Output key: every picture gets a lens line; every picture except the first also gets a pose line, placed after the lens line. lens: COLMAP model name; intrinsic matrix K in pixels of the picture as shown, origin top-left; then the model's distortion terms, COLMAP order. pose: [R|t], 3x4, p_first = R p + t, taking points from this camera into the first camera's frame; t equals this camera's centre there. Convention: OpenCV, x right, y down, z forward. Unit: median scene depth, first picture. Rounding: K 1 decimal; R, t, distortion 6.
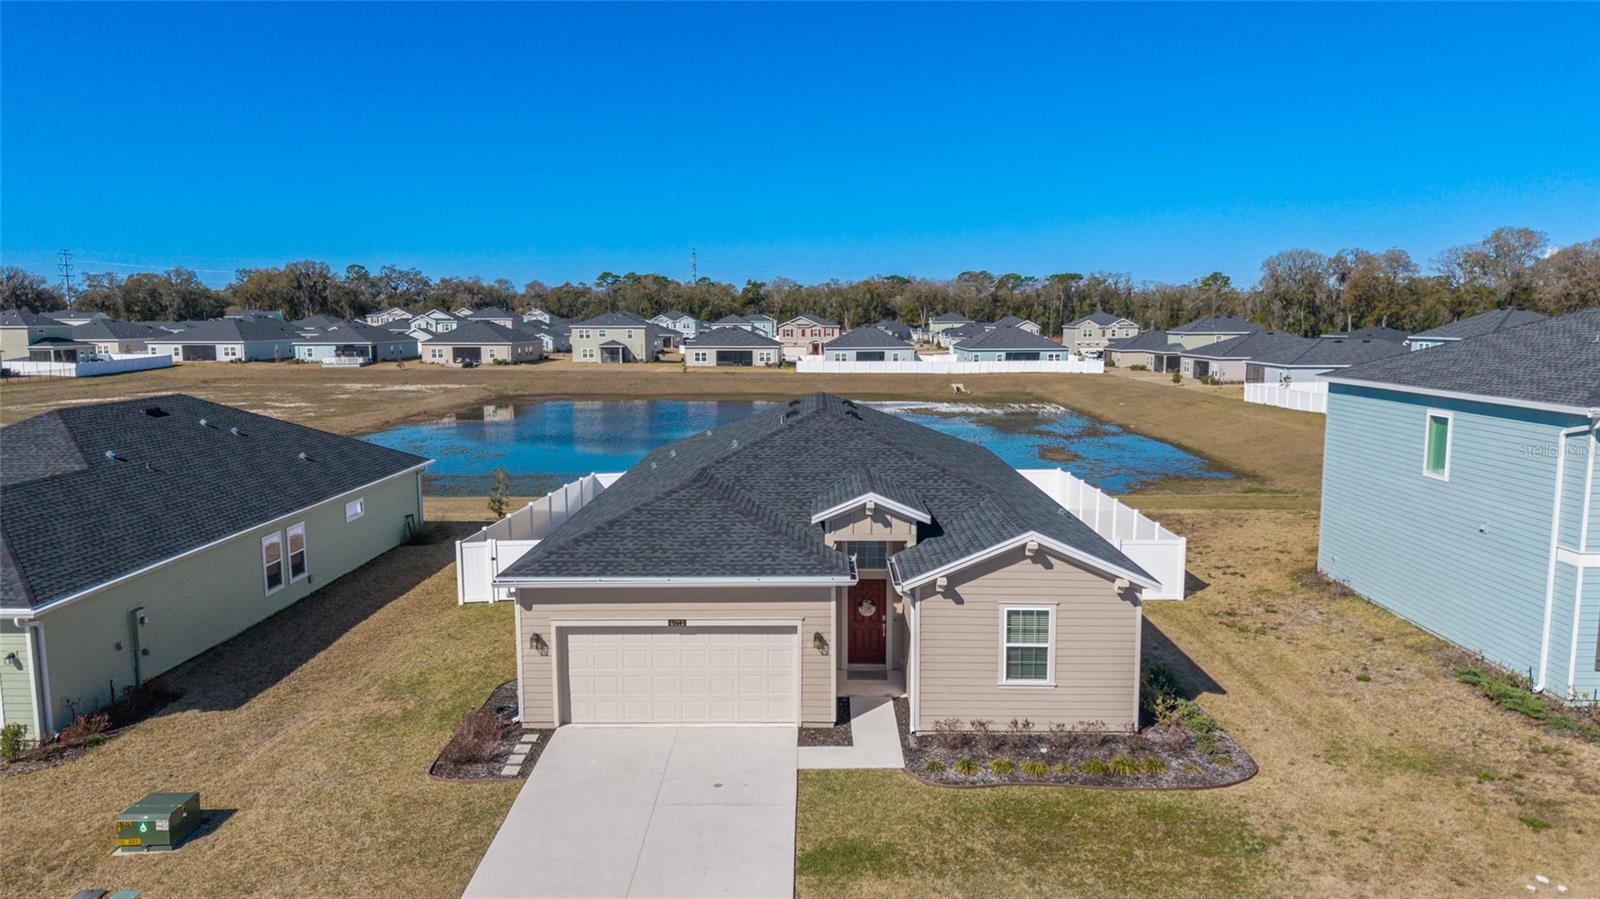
lens RADIAL K [[1061.1, 0, 800.5], [0, 1061.1, 440.7], [0, 0, 1]] dist [0.041436, -0.048183]
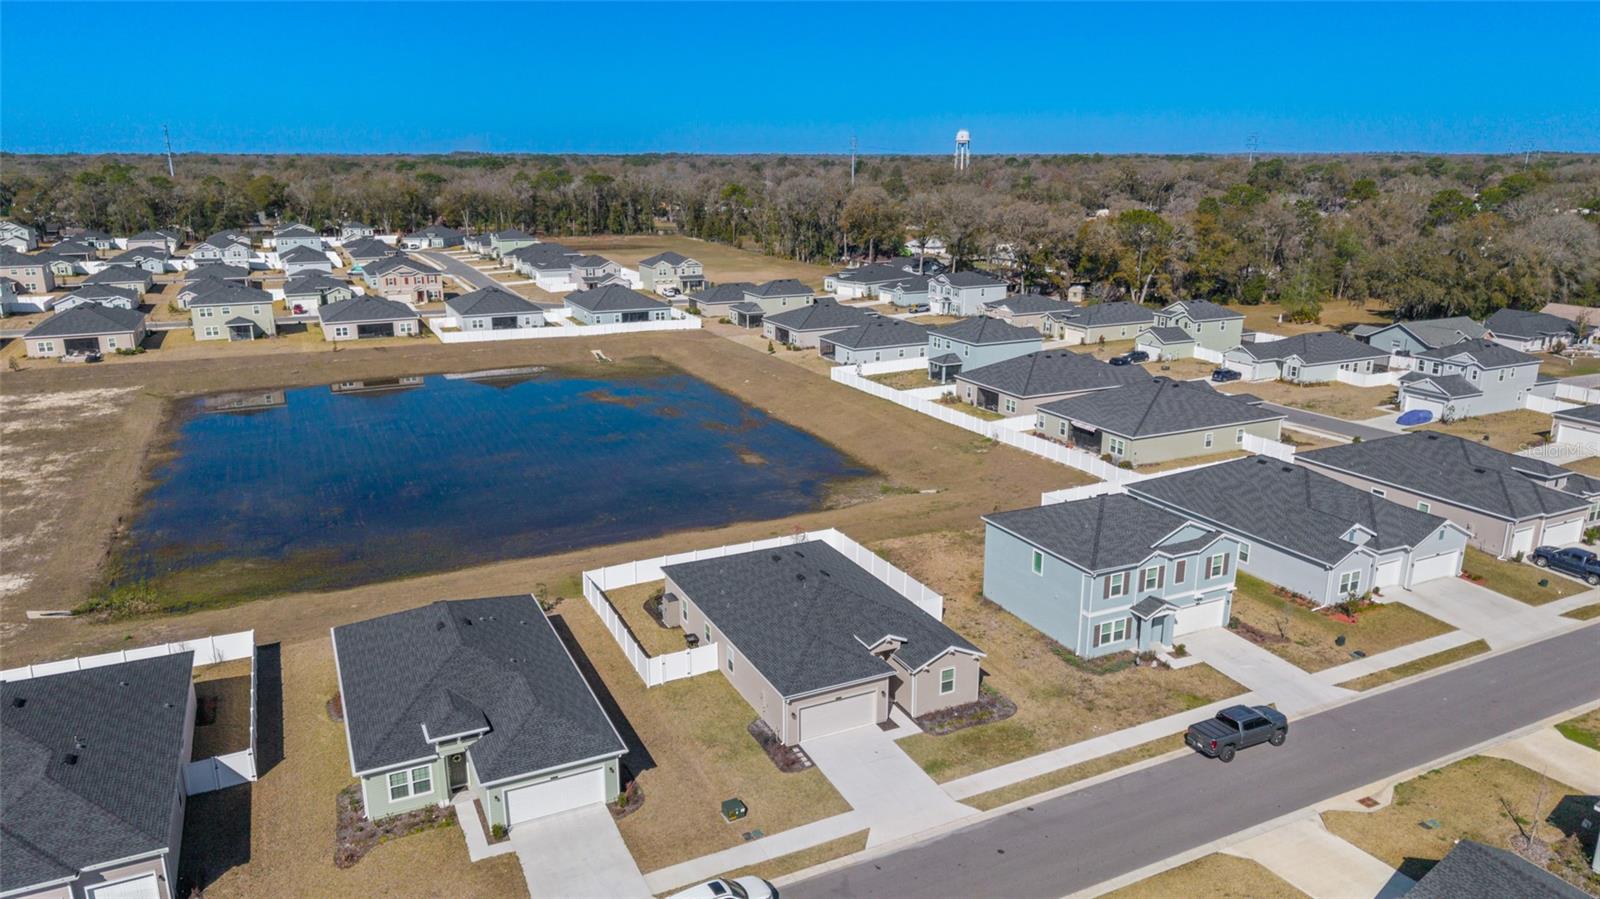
lens RADIAL K [[1061.1, 0, 793.1], [0, 1061.1, 442.6], [0, 0, 1]] dist [0.041436, -0.048183]
pose [[0.893848, -0.112461, 0.434037, -1.226321], [0.048415, 0.986582, 0.155923, -0.837899], [-0.445749, -0.118358, 0.887299, -1.202045]]
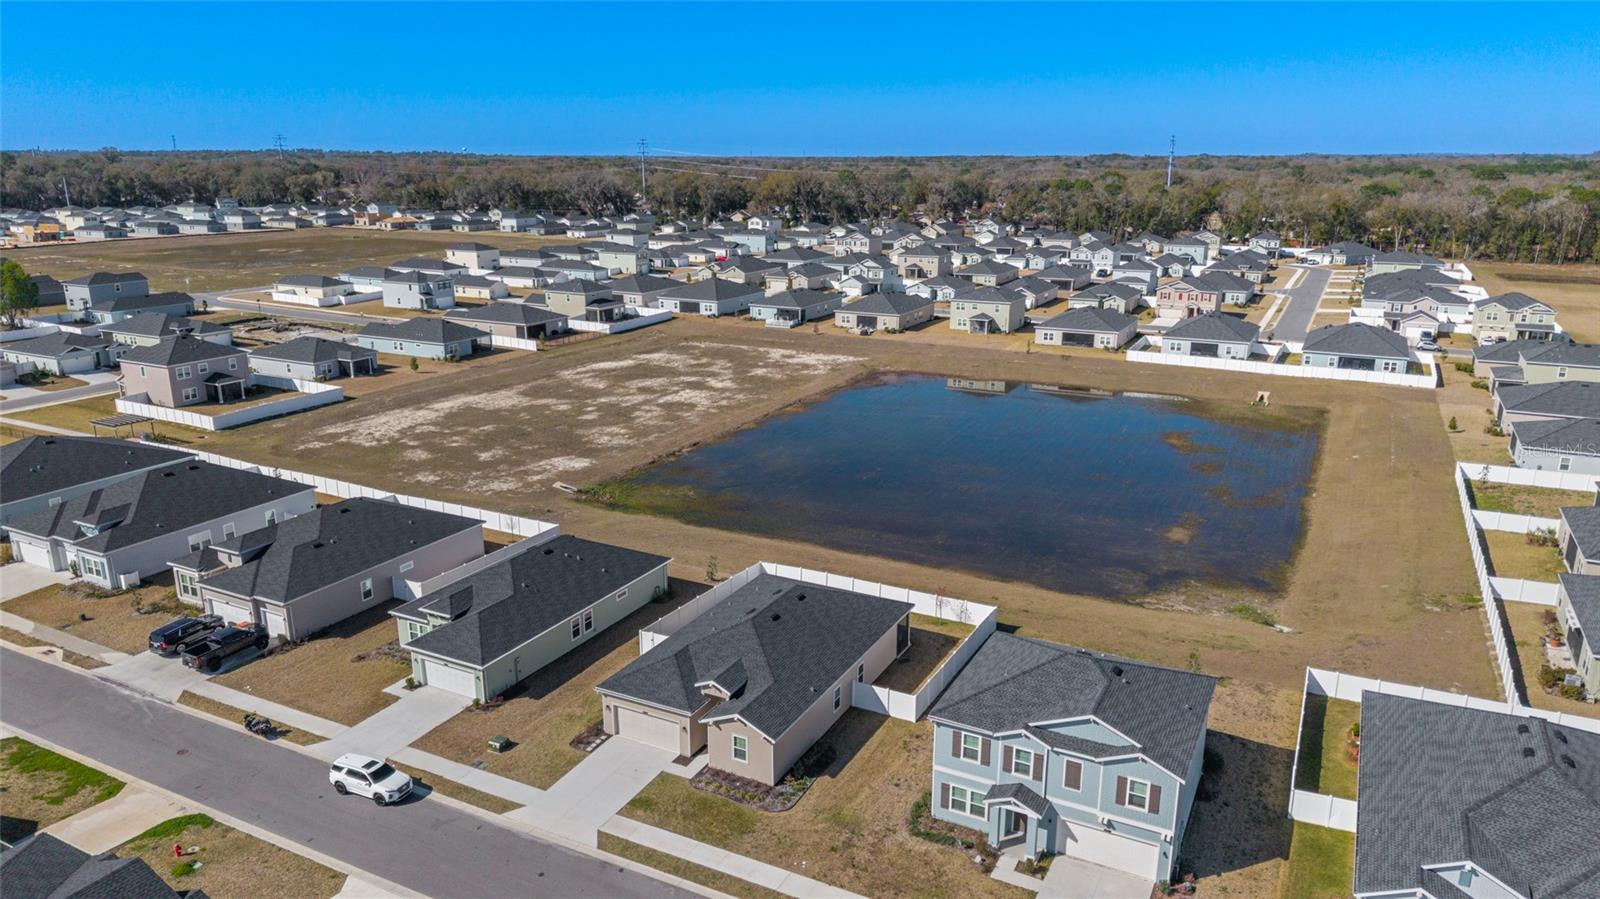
lens RADIAL K [[1061.1, 0, 811.2], [0, 1061.1, 452.2], [0, 0, 1]] dist [0.041436, -0.048183]
pose [[0.895551, 0.123565, -0.427458, 1.374408], [-0.055906, 0.984302, 0.167405, -0.992608], [0.441433, -0.126022, 0.888400, -1.264557]]
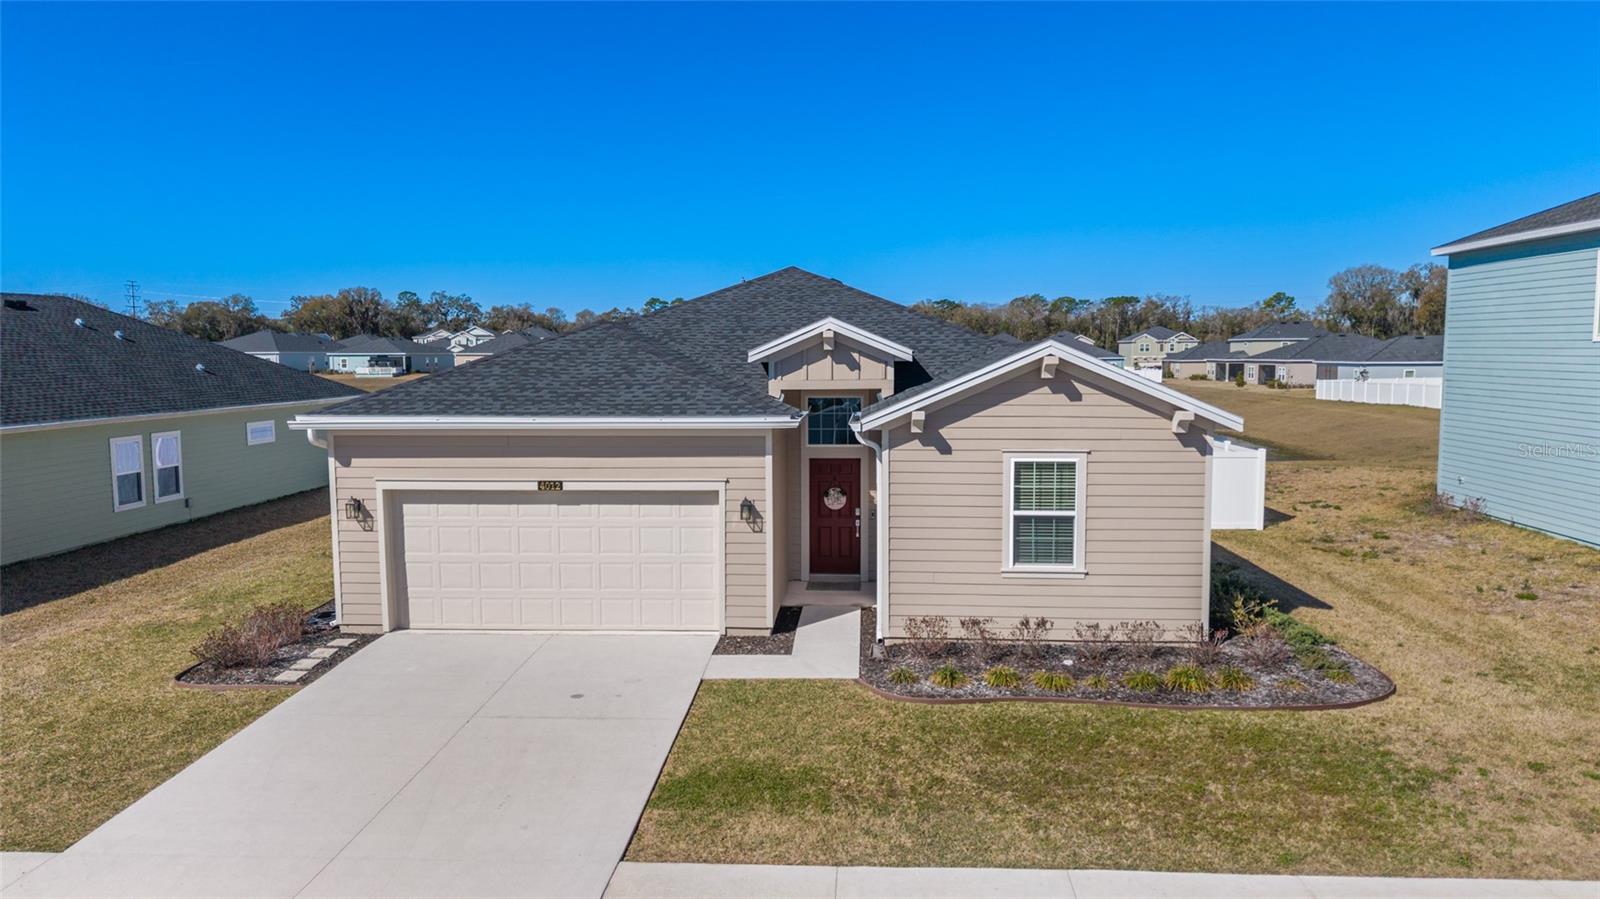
lens RADIAL K [[1061.1, 0, 799.6], [0, 1061.1, 455.9], [0, 0, 1]] dist [0.041436, -0.048183]
pose [[0.998735, 0.002855, -0.050202, 0.079035], [-0.003819, 0.999810, -0.019125, 0.149897], [0.050138, 0.019293, 0.998556, 0.269423]]
